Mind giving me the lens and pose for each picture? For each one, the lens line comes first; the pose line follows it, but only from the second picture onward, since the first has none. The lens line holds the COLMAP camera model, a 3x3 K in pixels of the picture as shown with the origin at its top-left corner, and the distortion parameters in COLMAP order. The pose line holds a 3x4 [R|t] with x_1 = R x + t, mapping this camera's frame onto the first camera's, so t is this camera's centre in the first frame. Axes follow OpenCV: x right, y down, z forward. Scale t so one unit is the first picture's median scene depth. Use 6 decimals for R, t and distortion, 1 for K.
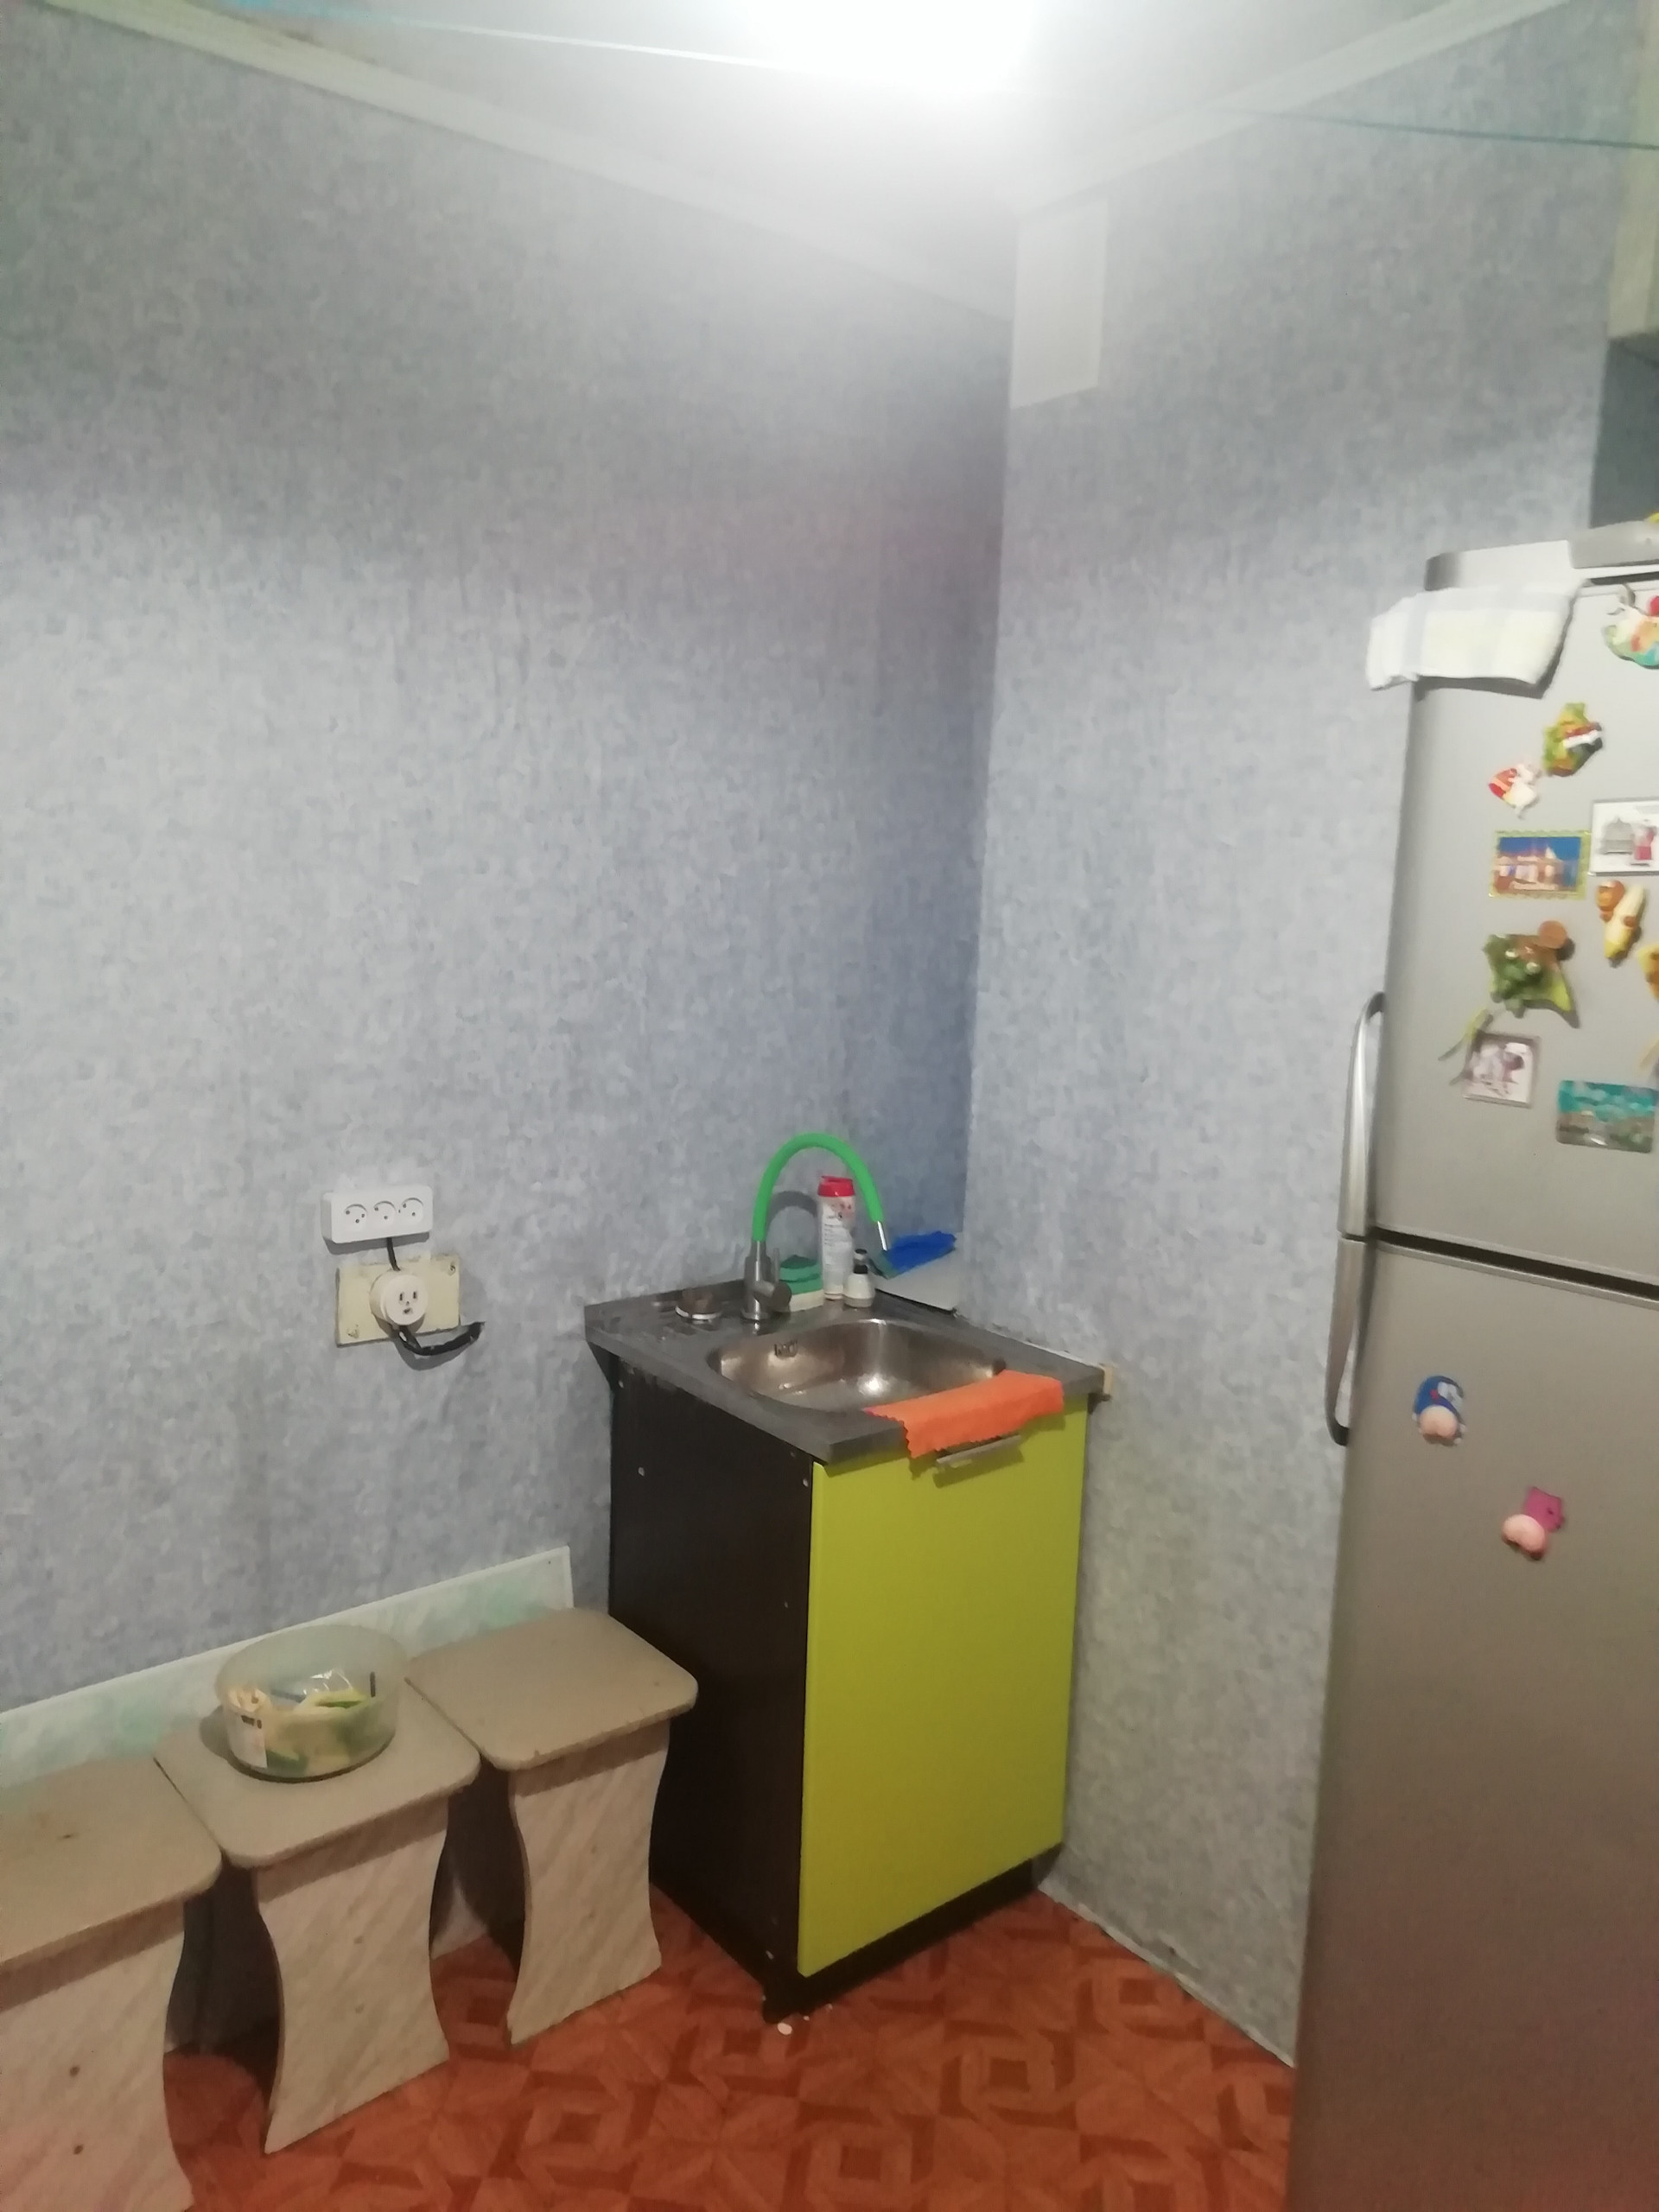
lens RADIAL K [[1641.7, 0, 826.3], [0, 1641.7, 1106.3], [0, 0, 1]] dist [0.046620, -0.027749]
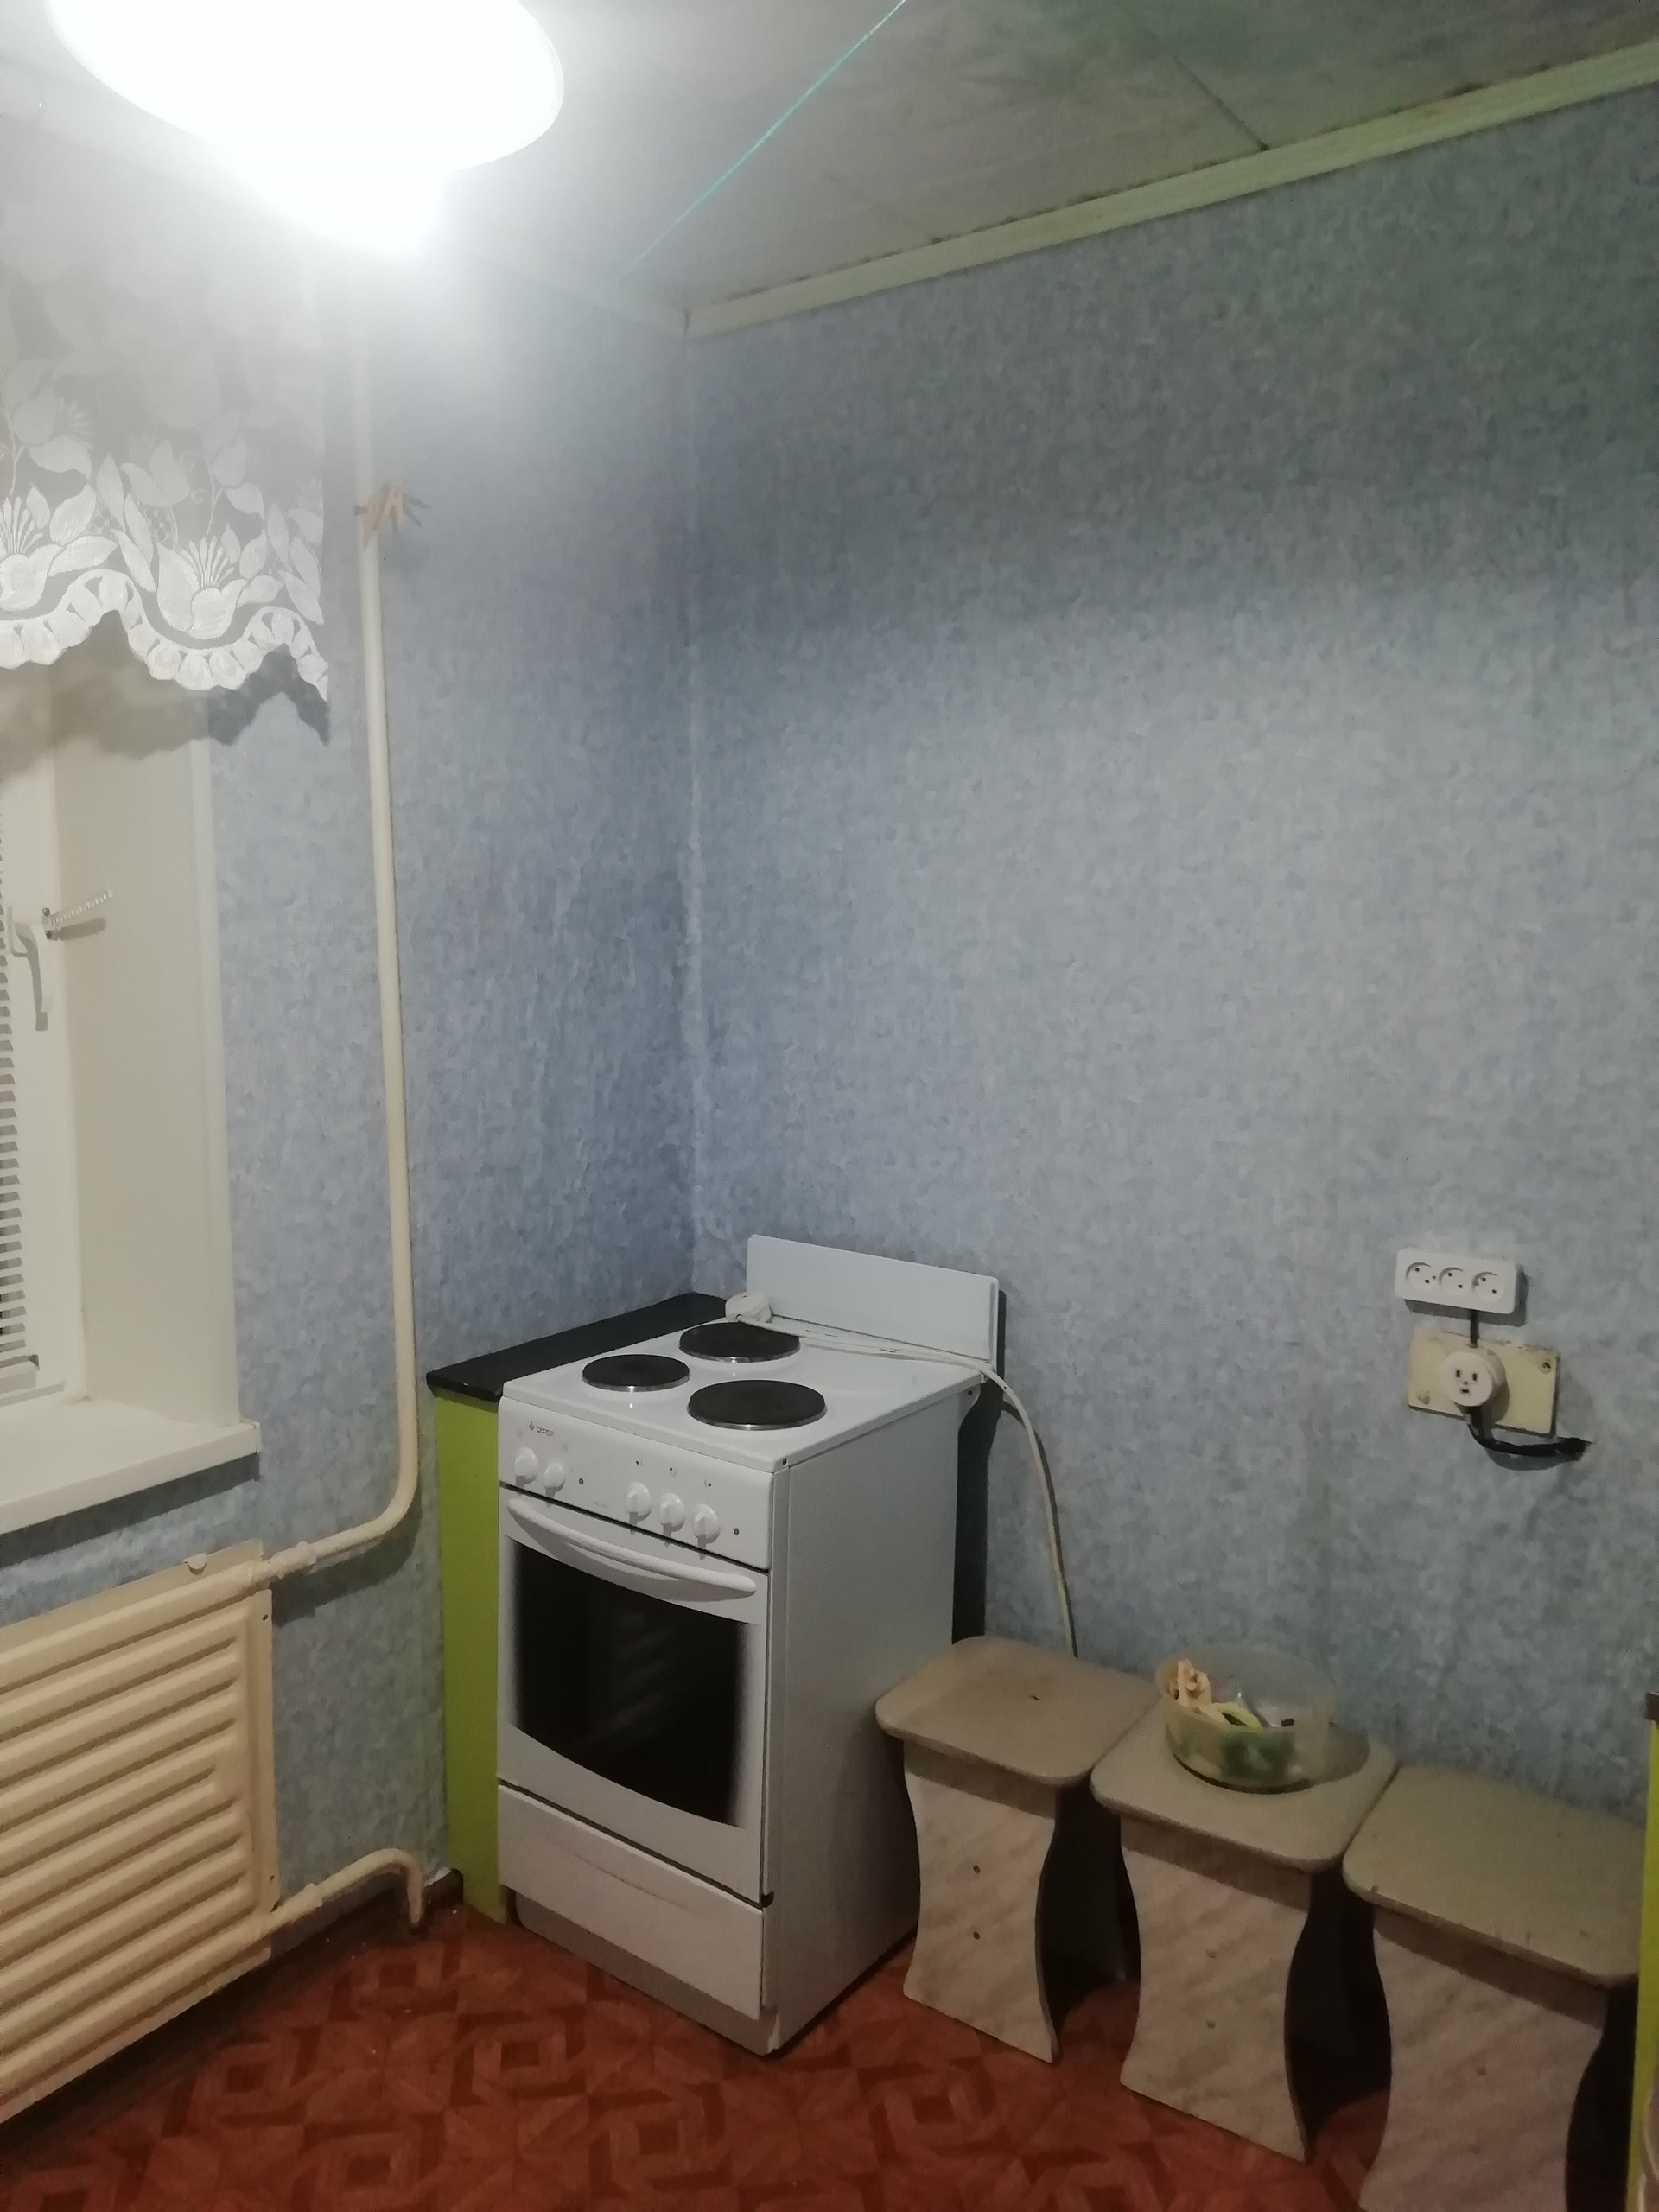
lens RADIAL K [[1641.7, 0, 826.3], [0, 1641.7, 1106.3], [0, 0, 1]] dist [0.046620, -0.027749]
pose [[0.280267, 0.099576, -0.954743, 0.537601], [-0.154054, 0.986379, 0.057652, -0.033270], [0.947480, 0.130924, 0.291790, 0.381561]]
